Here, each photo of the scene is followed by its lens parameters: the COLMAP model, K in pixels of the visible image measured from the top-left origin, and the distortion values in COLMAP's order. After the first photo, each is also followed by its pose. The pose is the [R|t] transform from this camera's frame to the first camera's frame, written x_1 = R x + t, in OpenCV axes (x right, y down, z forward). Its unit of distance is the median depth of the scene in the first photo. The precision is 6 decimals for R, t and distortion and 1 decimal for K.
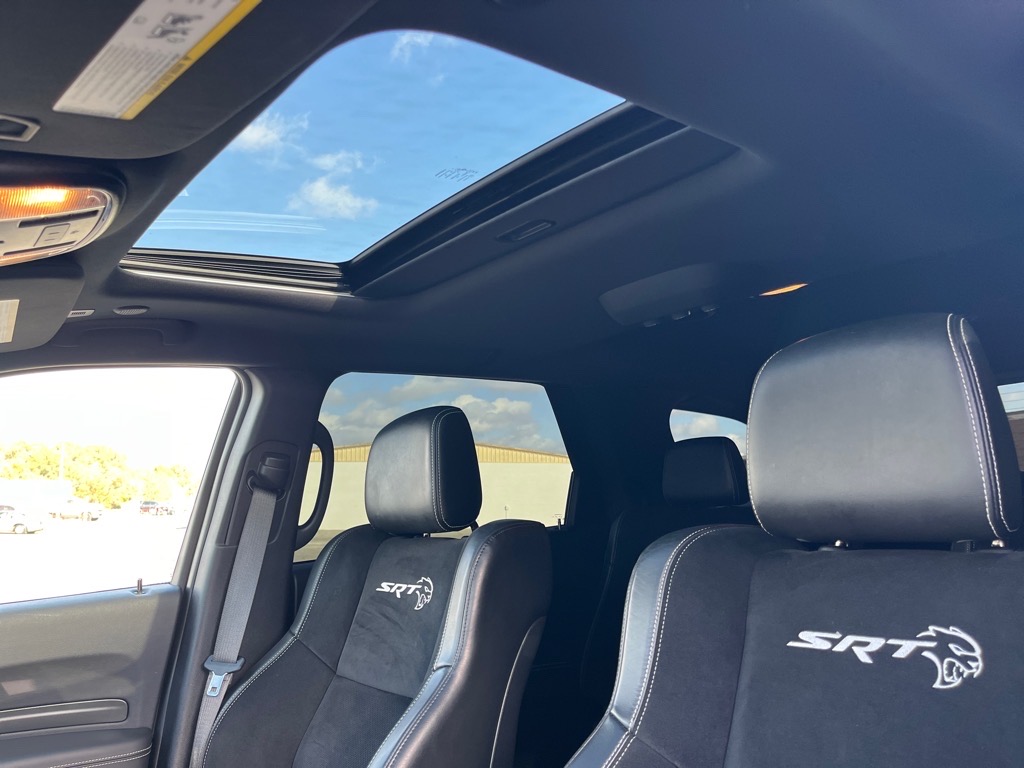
lens RADIAL K [[778.7, 0, 512.3], [0, 778.7, 376.5], [0, 0, 1]] dist [0.013044, -0.010980]
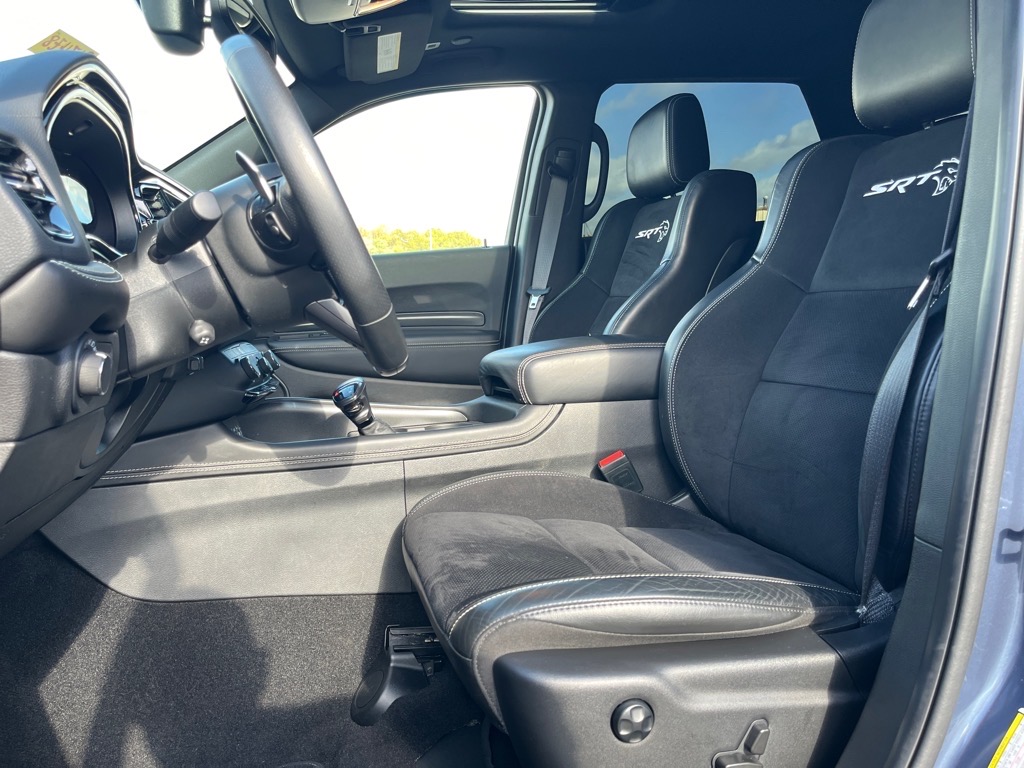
lens RADIAL K [[778.7, 0, 518.3], [0, 778.7, 389.1], [0, 0, 1]] dist [0.013044, -0.010980]
pose [[0.920609, 0.042232, -0.388195, 0.191410], [0.071675, 0.958968, 0.274305, 0.134174], [0.383851, -0.280352, 0.879807, -0.404286]]
